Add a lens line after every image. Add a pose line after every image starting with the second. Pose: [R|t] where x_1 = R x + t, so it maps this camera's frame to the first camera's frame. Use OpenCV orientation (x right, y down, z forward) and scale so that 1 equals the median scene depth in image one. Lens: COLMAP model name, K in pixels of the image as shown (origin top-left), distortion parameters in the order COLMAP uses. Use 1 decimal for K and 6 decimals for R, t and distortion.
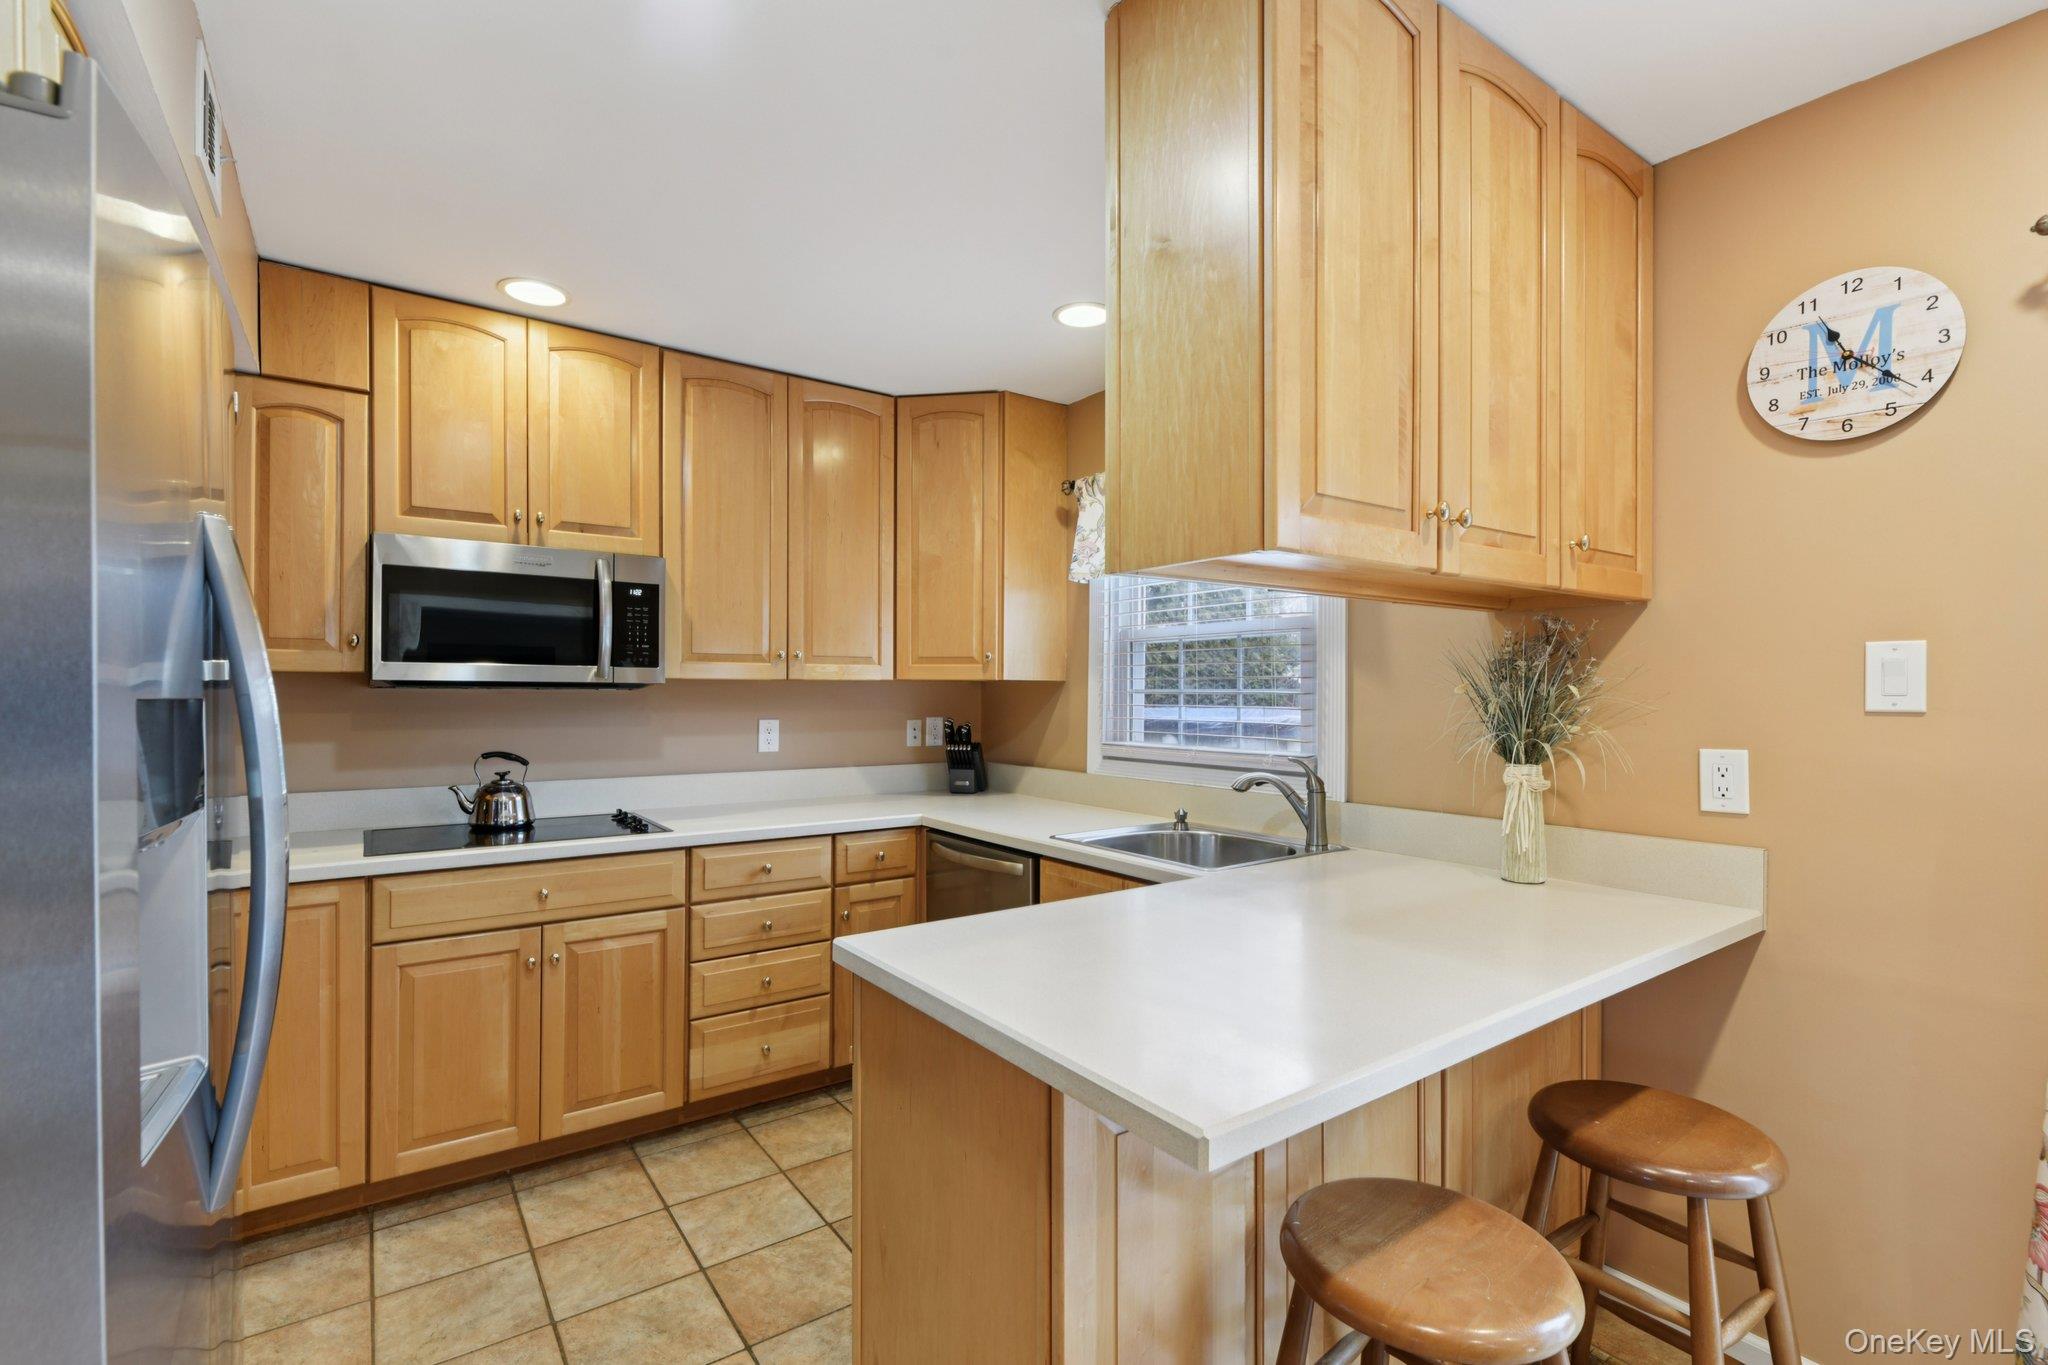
lens RADIAL K [[919.2, 0, 1025.4], [0, 919.2, 690.8], [0, 0, 1]] dist [-0.000424, -0.001956]
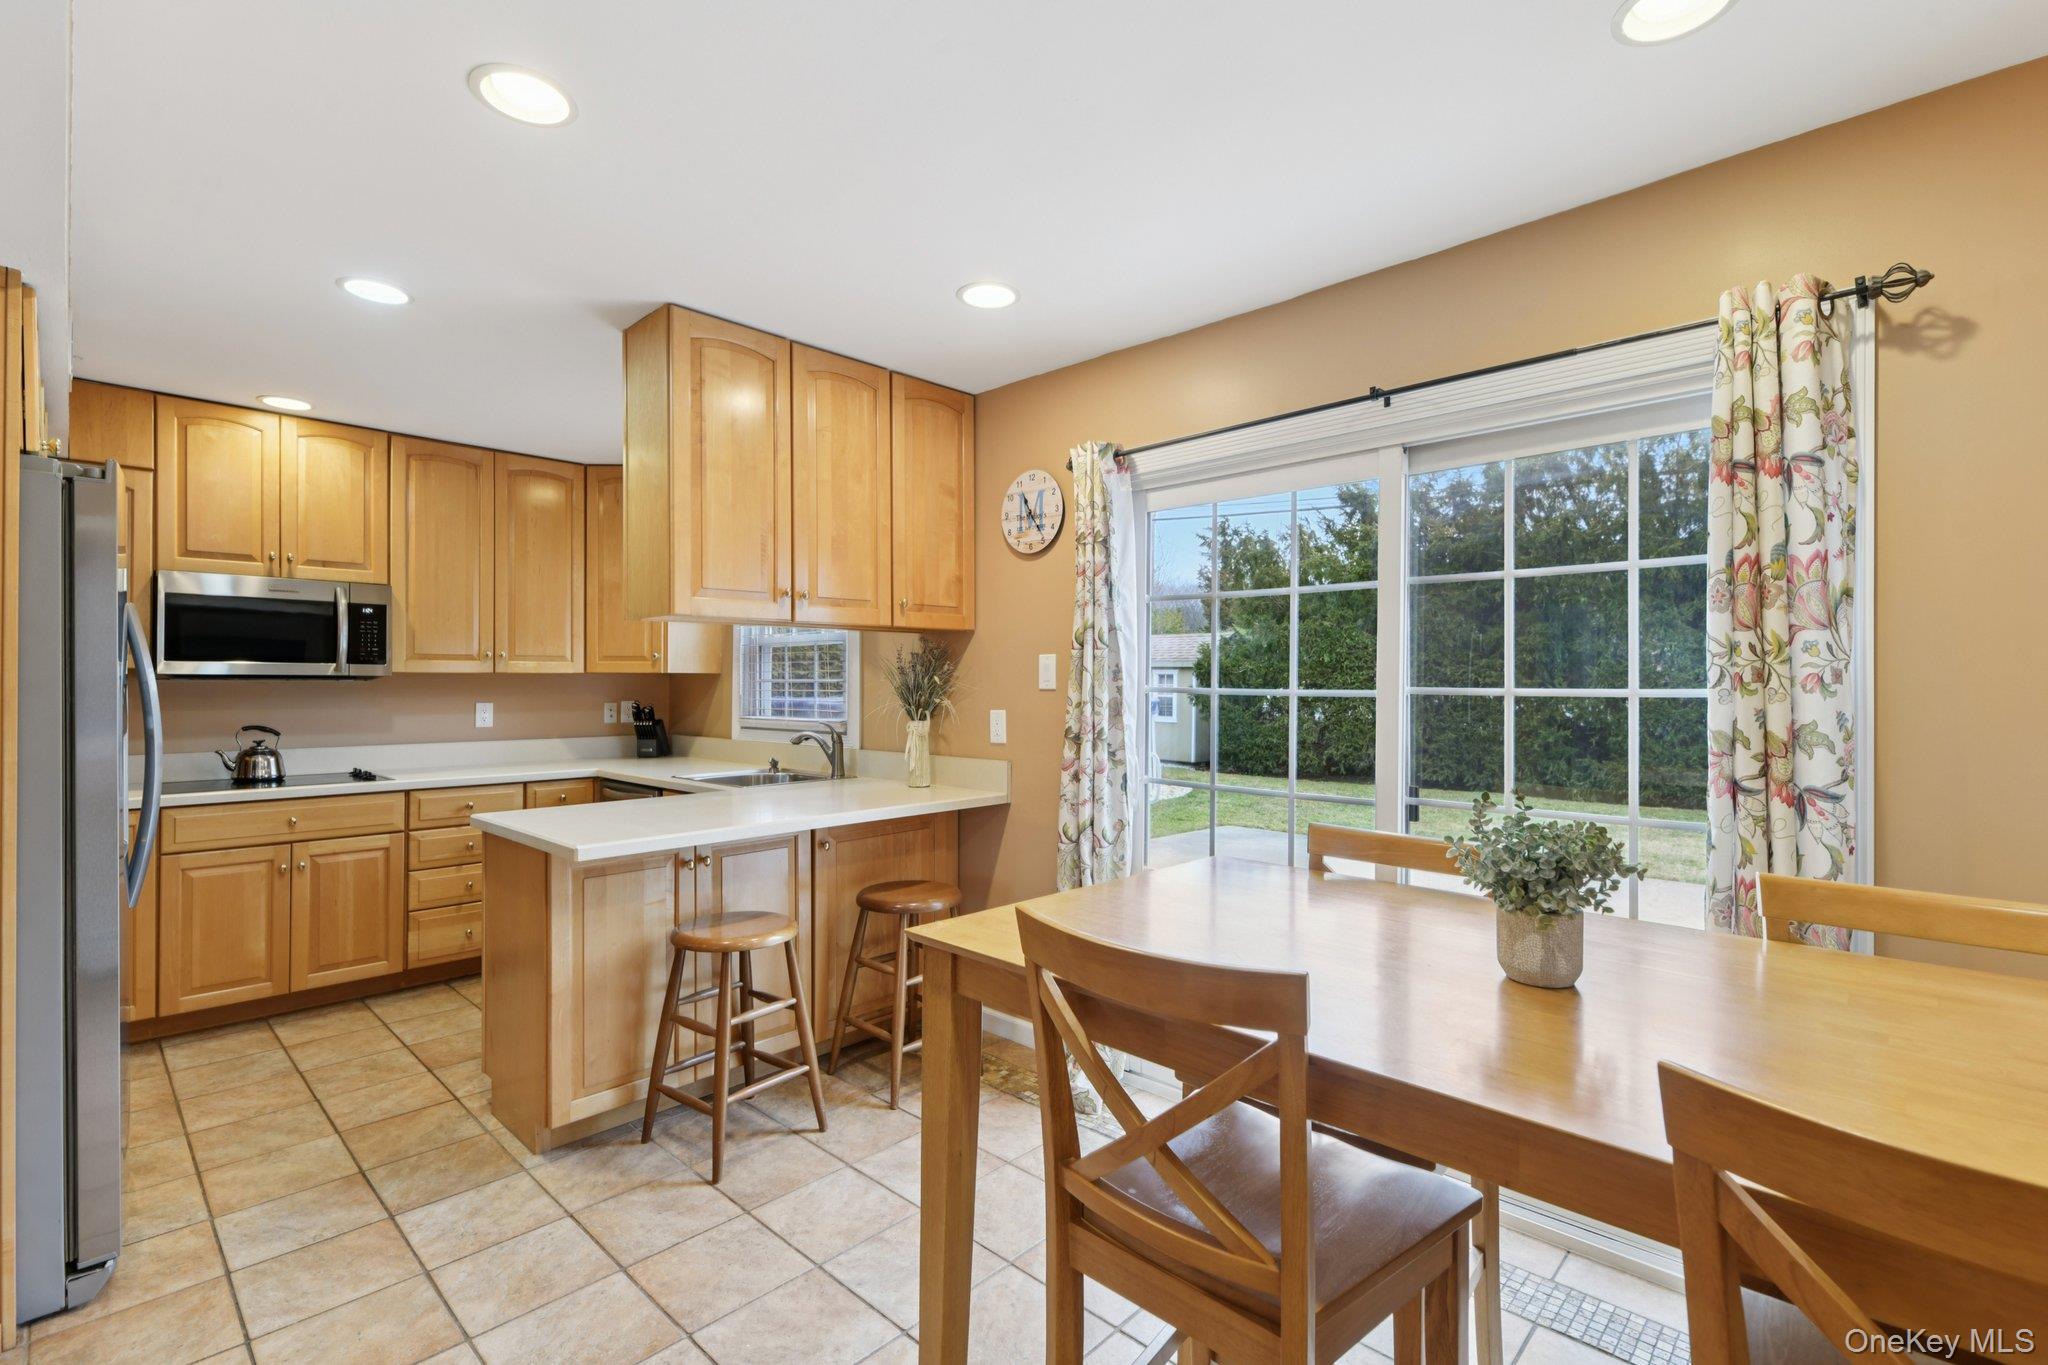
lens RADIAL K [[919.2, 0, 1025.4], [0, 919.2, 676.1], [0, 0, 1]] dist [-0.000424, -0.001956]
pose [[0.981422, -0.001510, 0.191857, 0.303567], [0.002624, 0.999981, -0.005553, 0.002712], [-0.191845, 0.005953, 0.981407, -0.588451]]
